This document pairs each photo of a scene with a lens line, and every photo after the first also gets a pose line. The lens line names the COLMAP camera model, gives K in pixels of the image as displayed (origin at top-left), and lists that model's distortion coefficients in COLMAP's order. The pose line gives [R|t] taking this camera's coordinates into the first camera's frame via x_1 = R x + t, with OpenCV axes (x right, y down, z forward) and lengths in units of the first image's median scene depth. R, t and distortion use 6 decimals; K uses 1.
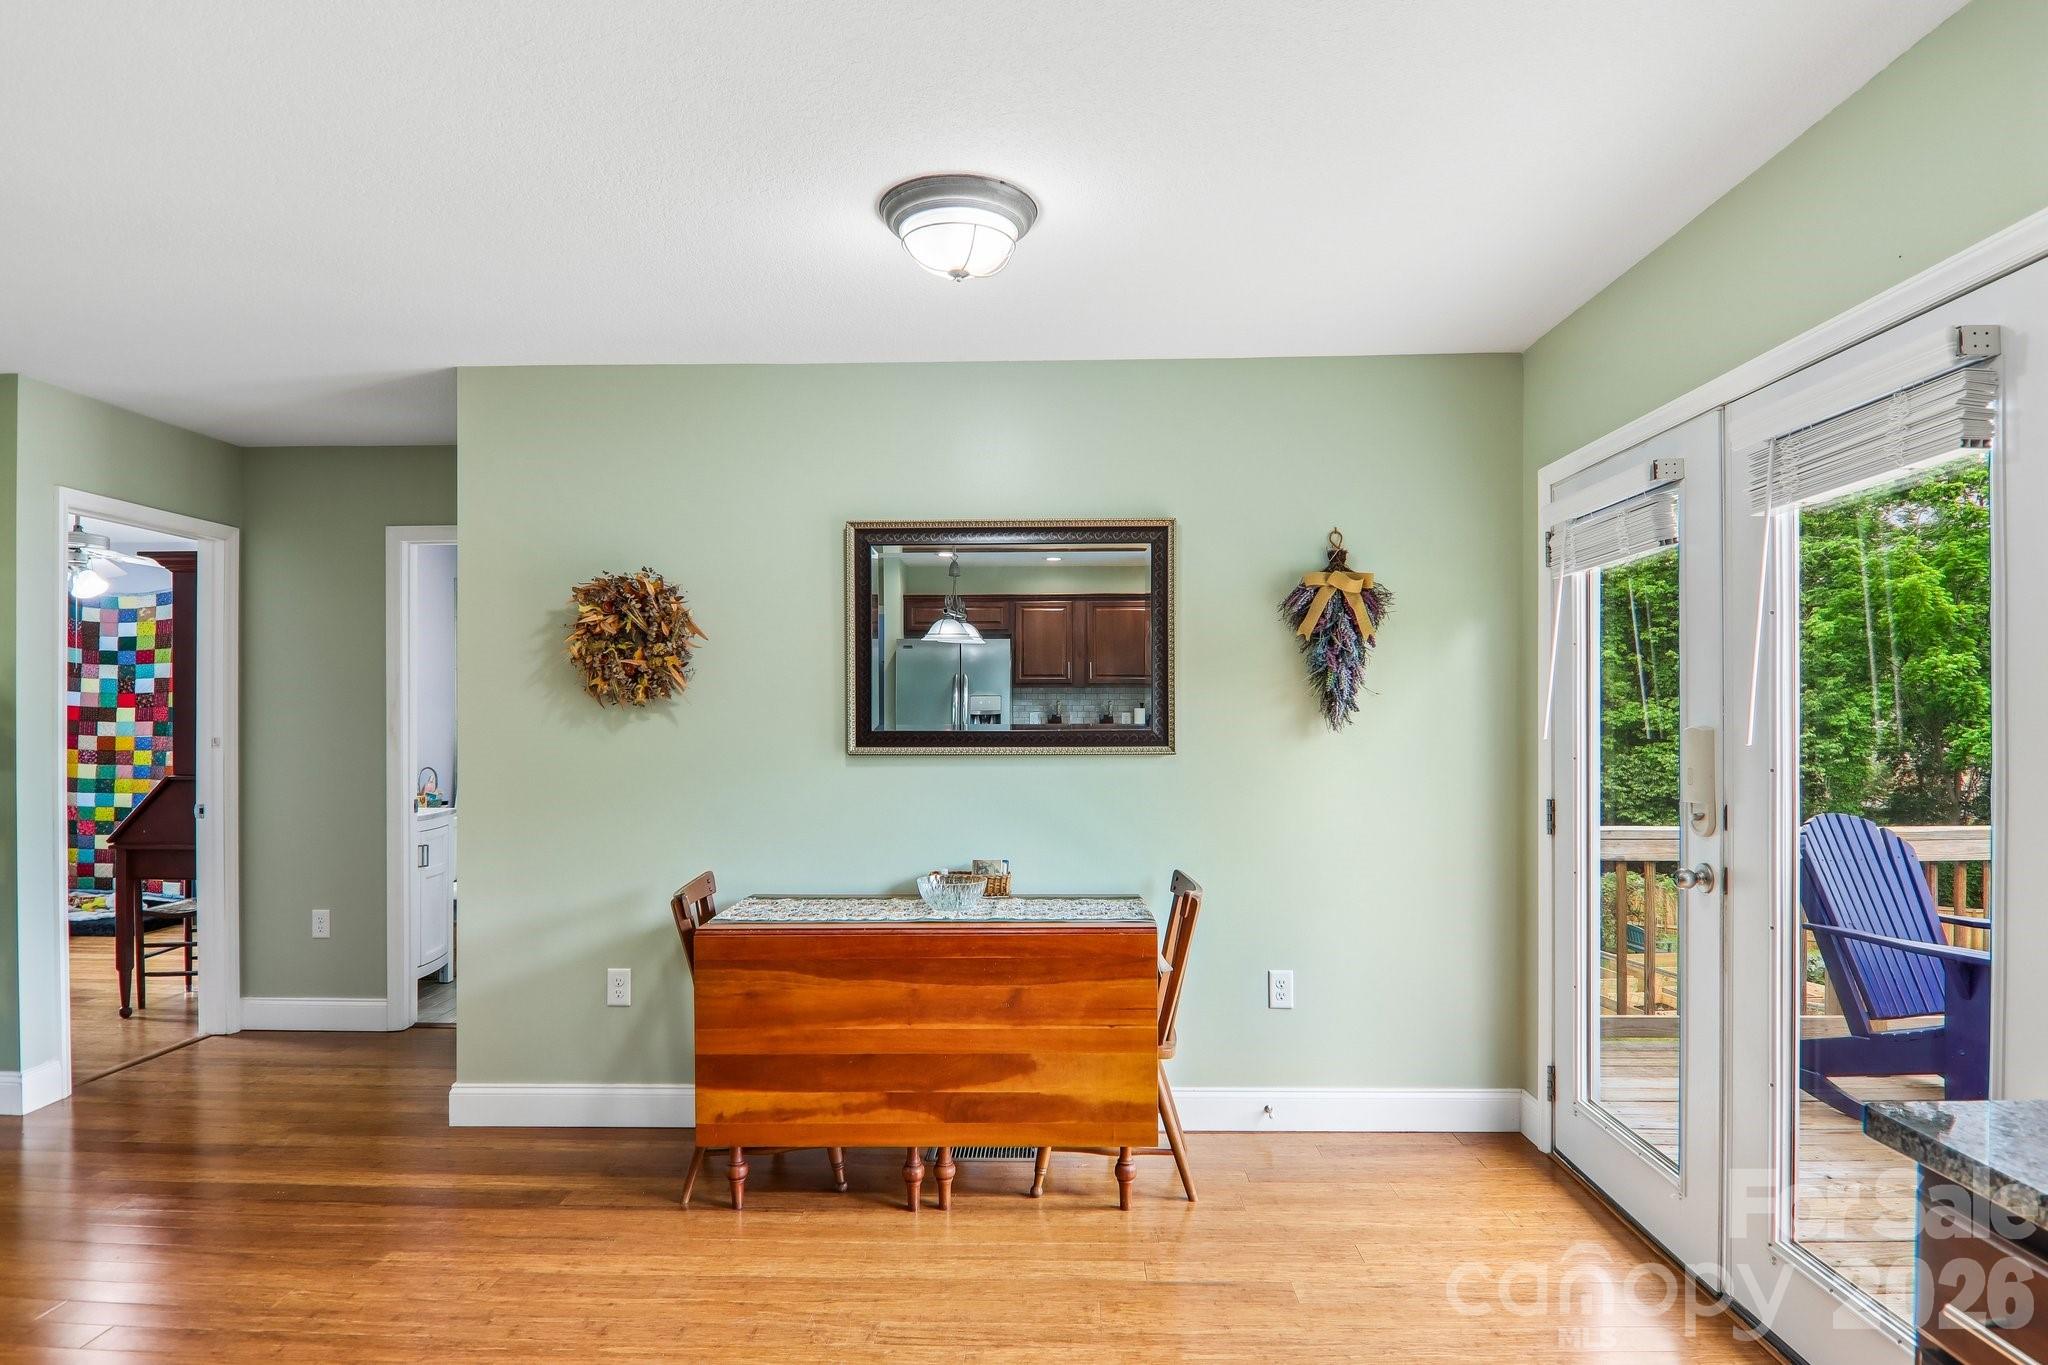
lens RADIAL K [[1163.3, 0, 1009.4], [0, 1163.3, 724.3], [0, 0, 1]] dist [0.001116, -0.016722]
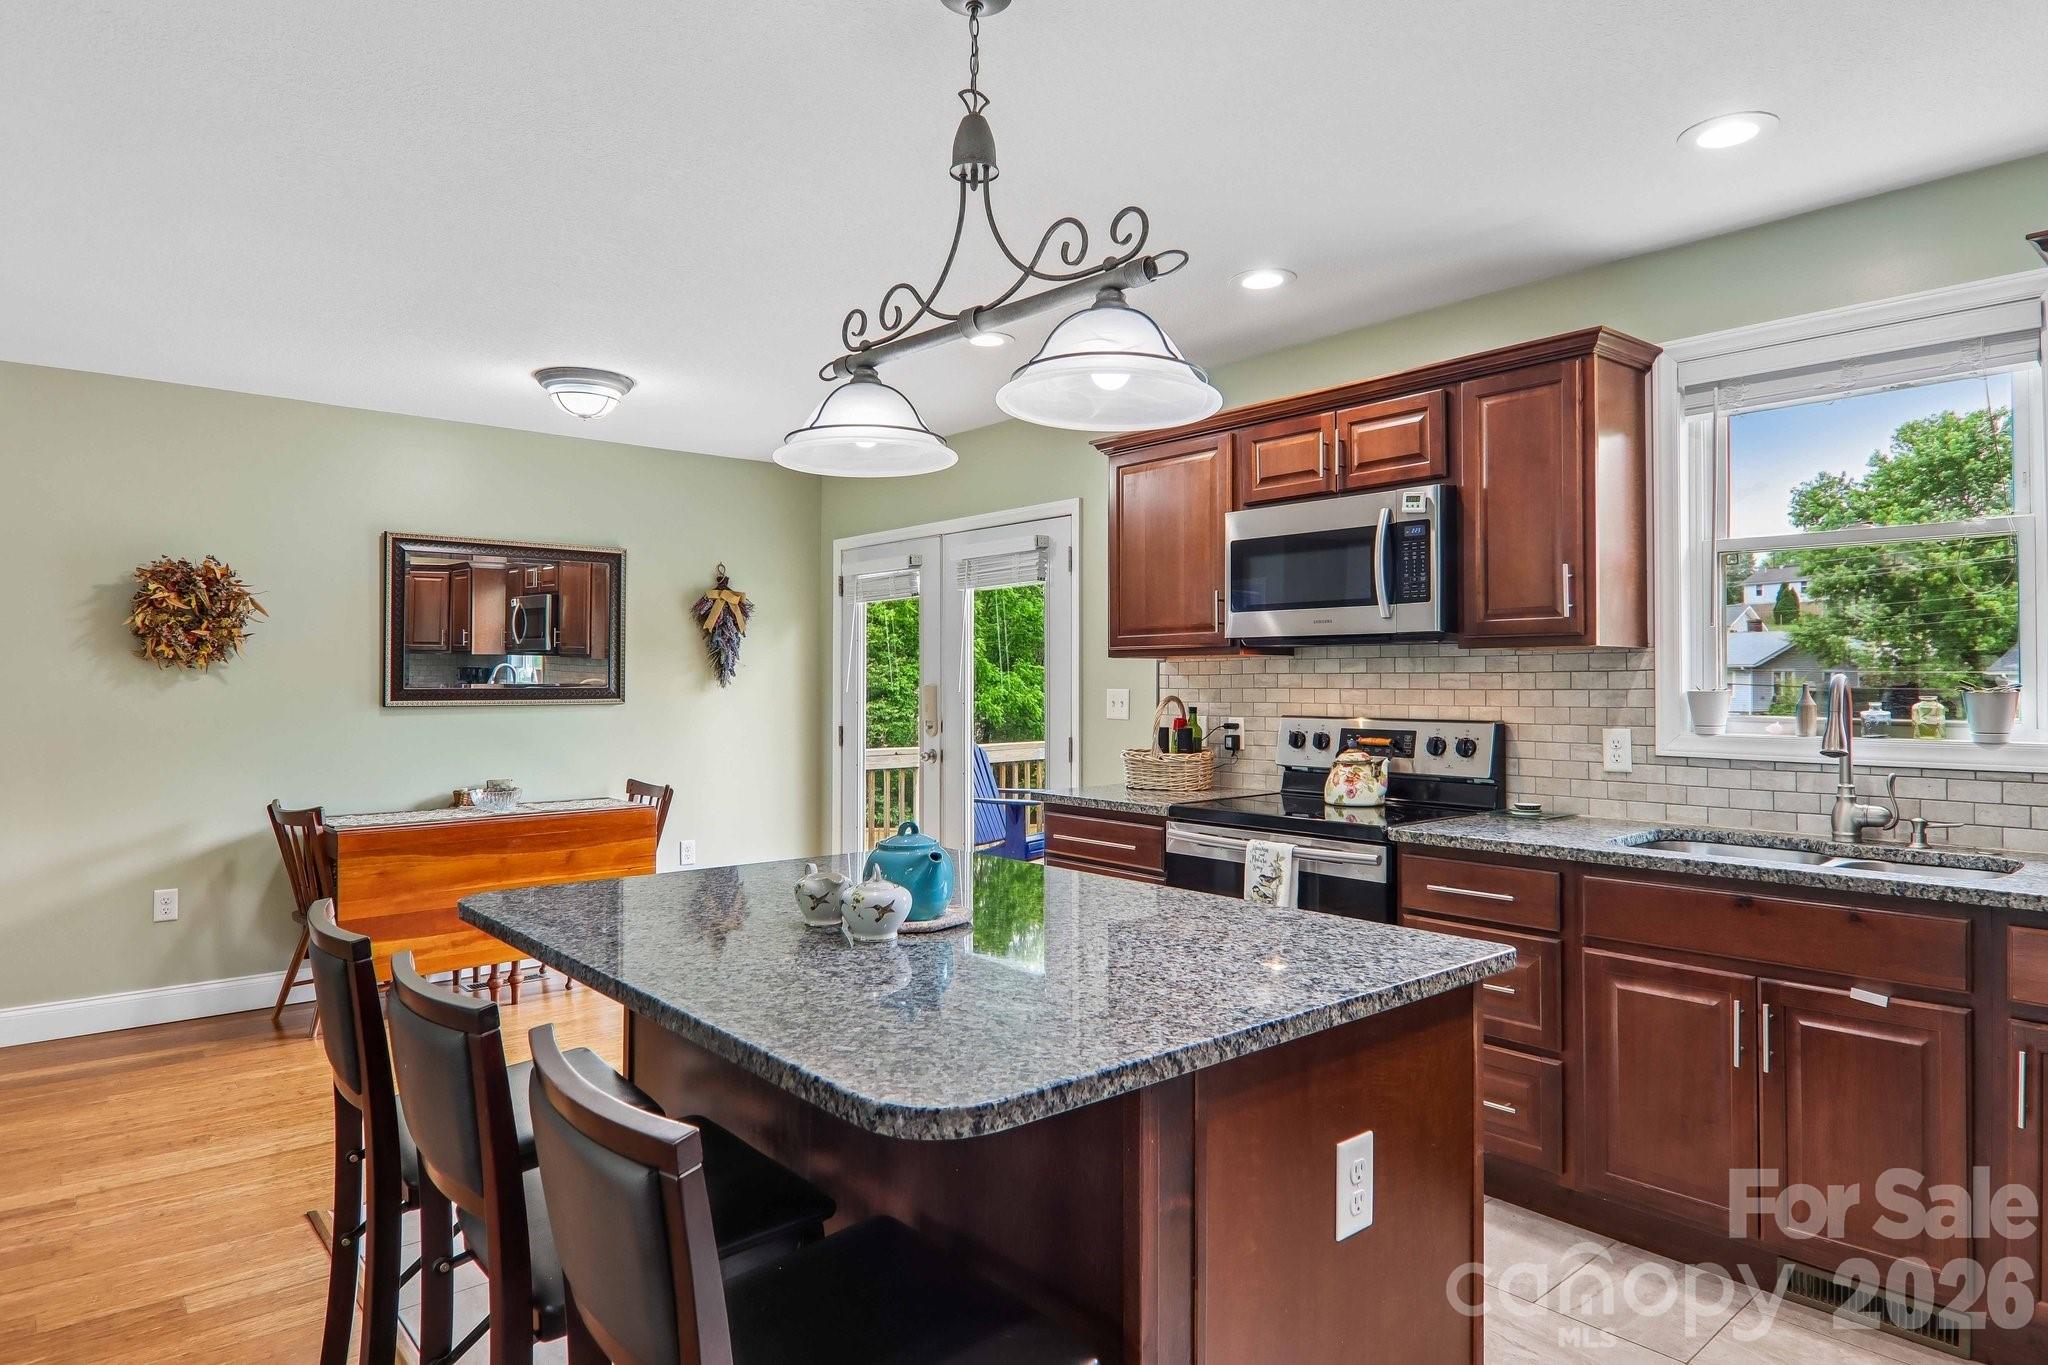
lens RADIAL K [[1163.3, 0, 1031.2], [0, 1163.3, 675.8], [0, 0, 1]] dist [0.001116, -0.016722]
pose [[0.733751, 0.005959, 0.679392, -0.507539], [0.002928, 0.999925, -0.011933, 0.009079], [-0.679412, 0.010745, 0.733678, -0.484106]]
